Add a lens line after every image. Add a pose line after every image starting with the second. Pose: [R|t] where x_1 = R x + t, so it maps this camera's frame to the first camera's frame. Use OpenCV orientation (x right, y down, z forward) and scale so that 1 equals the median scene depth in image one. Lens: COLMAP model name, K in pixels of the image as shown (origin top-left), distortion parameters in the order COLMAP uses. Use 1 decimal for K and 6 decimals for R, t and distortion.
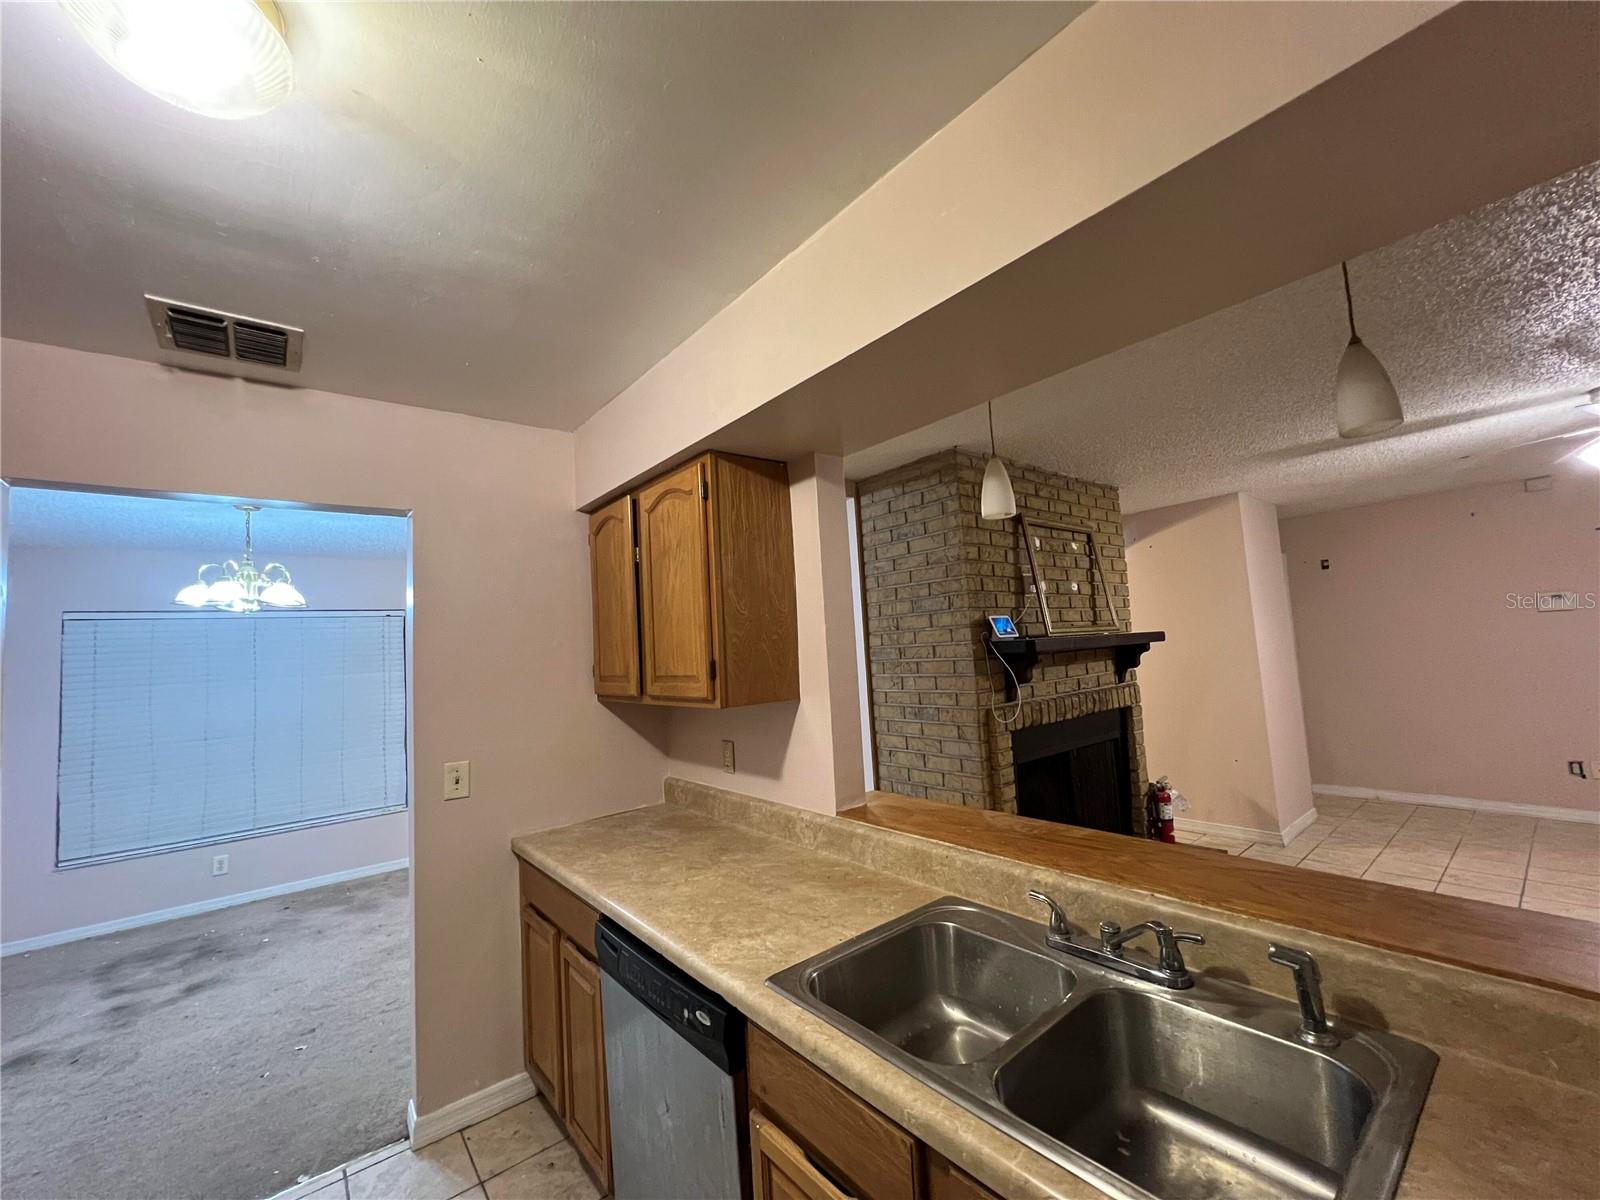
lens RADIAL K [[640.2, 0, 797.4], [0, 640.2, 597.8], [0, 0, 1]] dist [-0.001170, -0.000131]
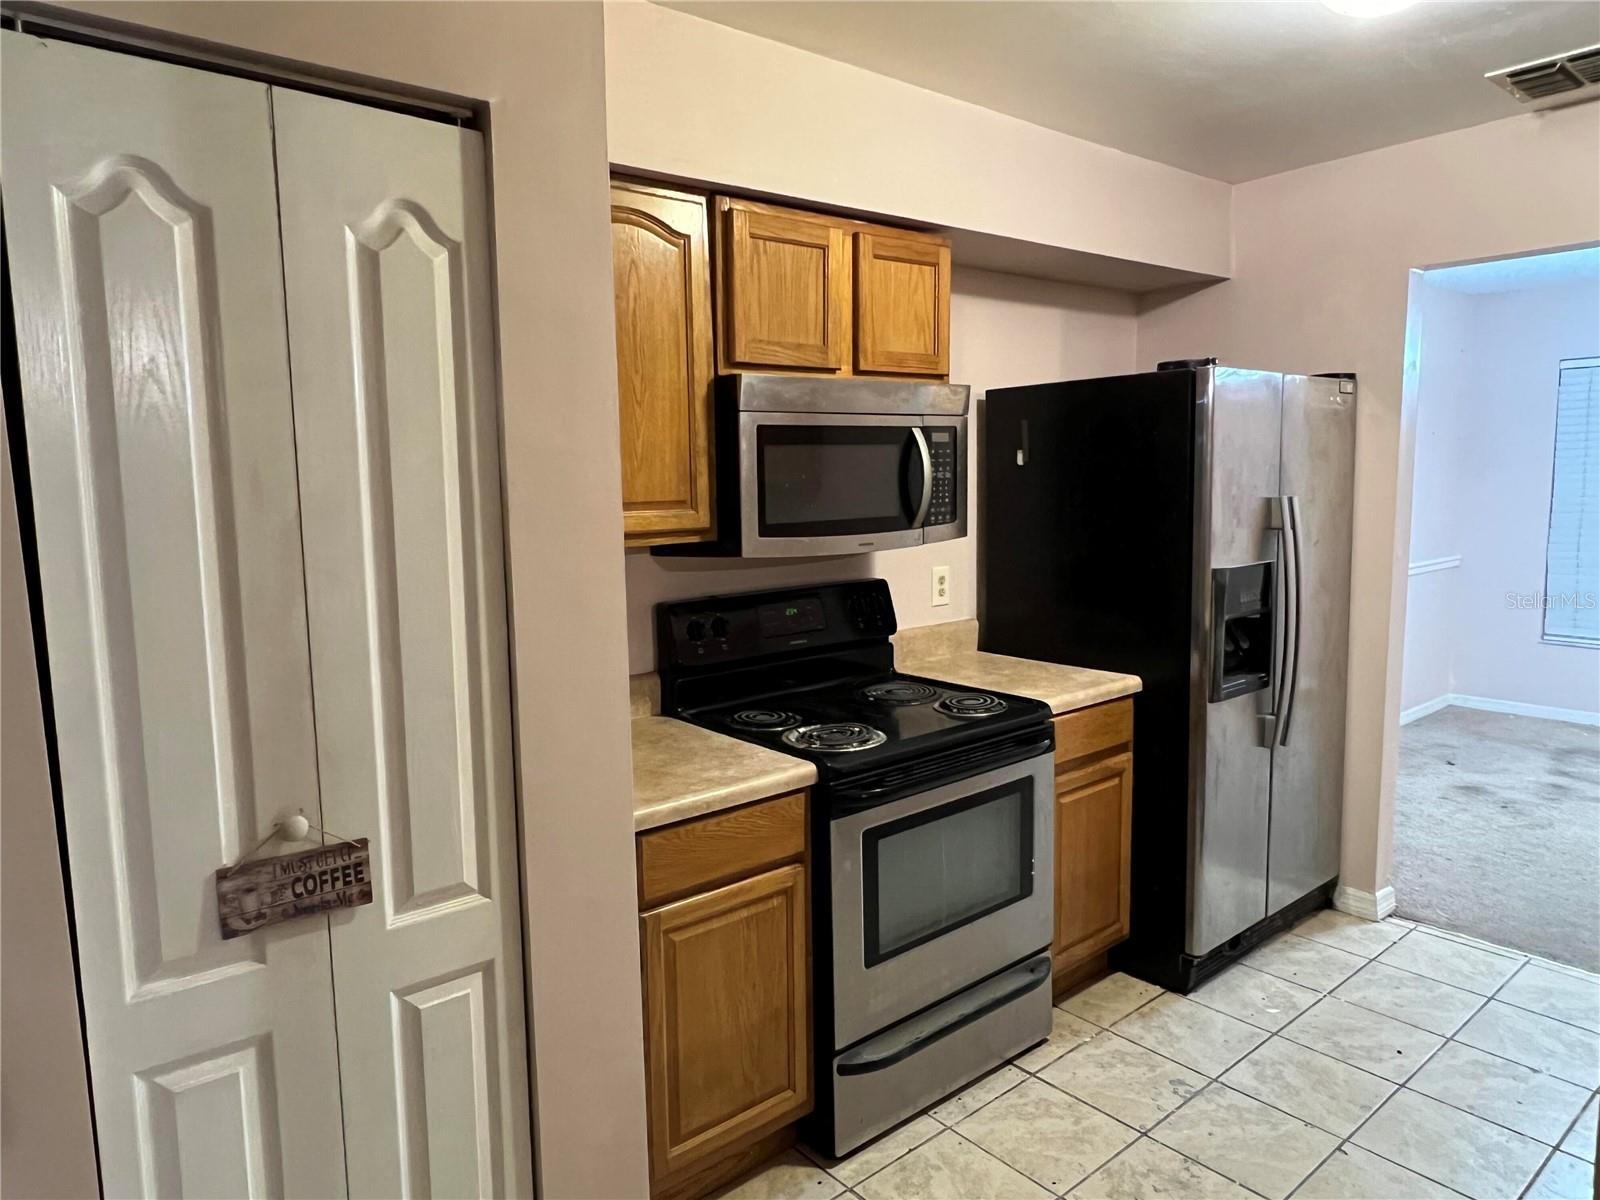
lens RADIAL K [[1038.7, 0, 801.7], [0, 1038.7, 594.2], [0, 0, 1]] dist [0.001768, -0.001344]
pose [[0.021566, 0.175698, -0.984208, 0.432720], [0.103941, 0.978708, 0.176994, -0.036452], [0.994350, -0.106117, 0.002845, -0.110183]]
